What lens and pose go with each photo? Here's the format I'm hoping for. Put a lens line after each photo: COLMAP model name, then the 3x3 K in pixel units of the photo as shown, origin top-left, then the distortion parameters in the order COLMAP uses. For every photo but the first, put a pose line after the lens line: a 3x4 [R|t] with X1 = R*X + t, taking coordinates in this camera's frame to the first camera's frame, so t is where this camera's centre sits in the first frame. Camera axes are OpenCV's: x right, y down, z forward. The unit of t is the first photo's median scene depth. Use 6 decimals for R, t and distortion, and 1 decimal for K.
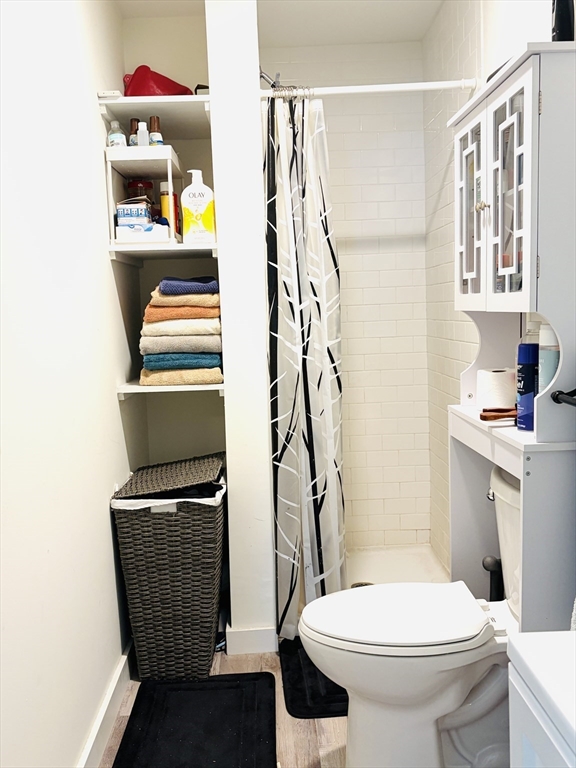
lens RADIAL K [[705.2, 0, 287.2], [0, 705.2, 387.0], [0, 0, 1]] dist [0.021974, 0.000000]
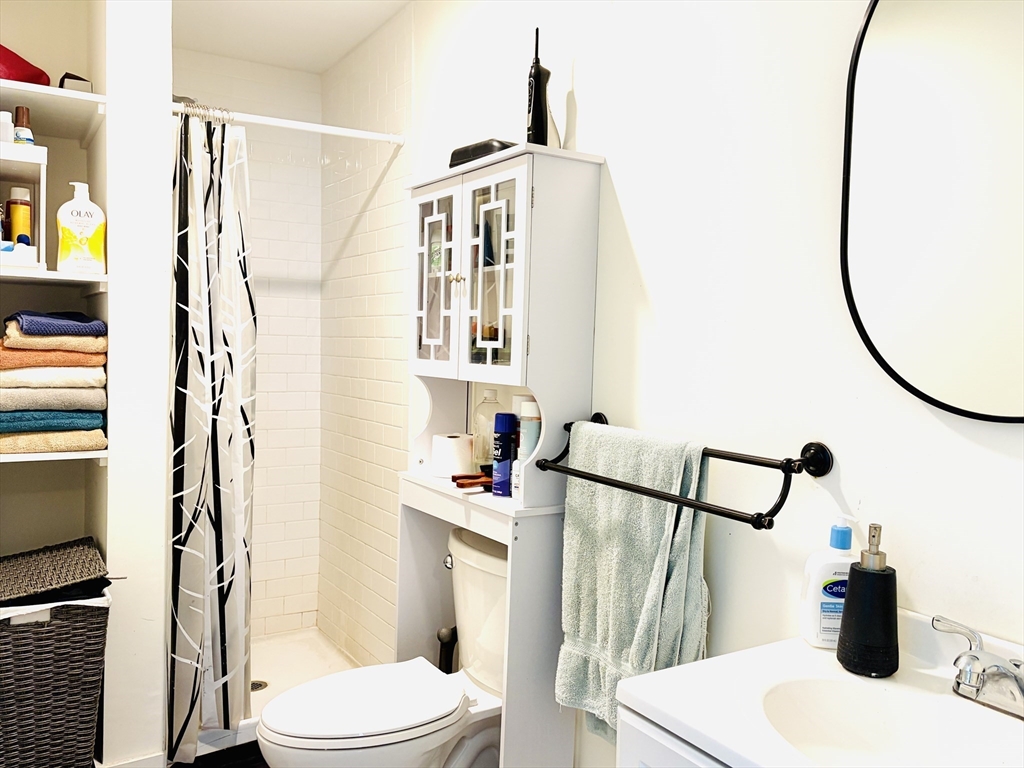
lens RADIAL K [[823.7, 0, 514.3], [0, 823.7, 375.1], [0, 0, 1]] dist [0.003709, -0.047888]
pose [[0.849792, 0.035761, 0.525903, -0.194304], [0.005223, 0.997076, -0.076241, -0.016243], [-0.527092, 0.067536, 0.847121, -0.030280]]
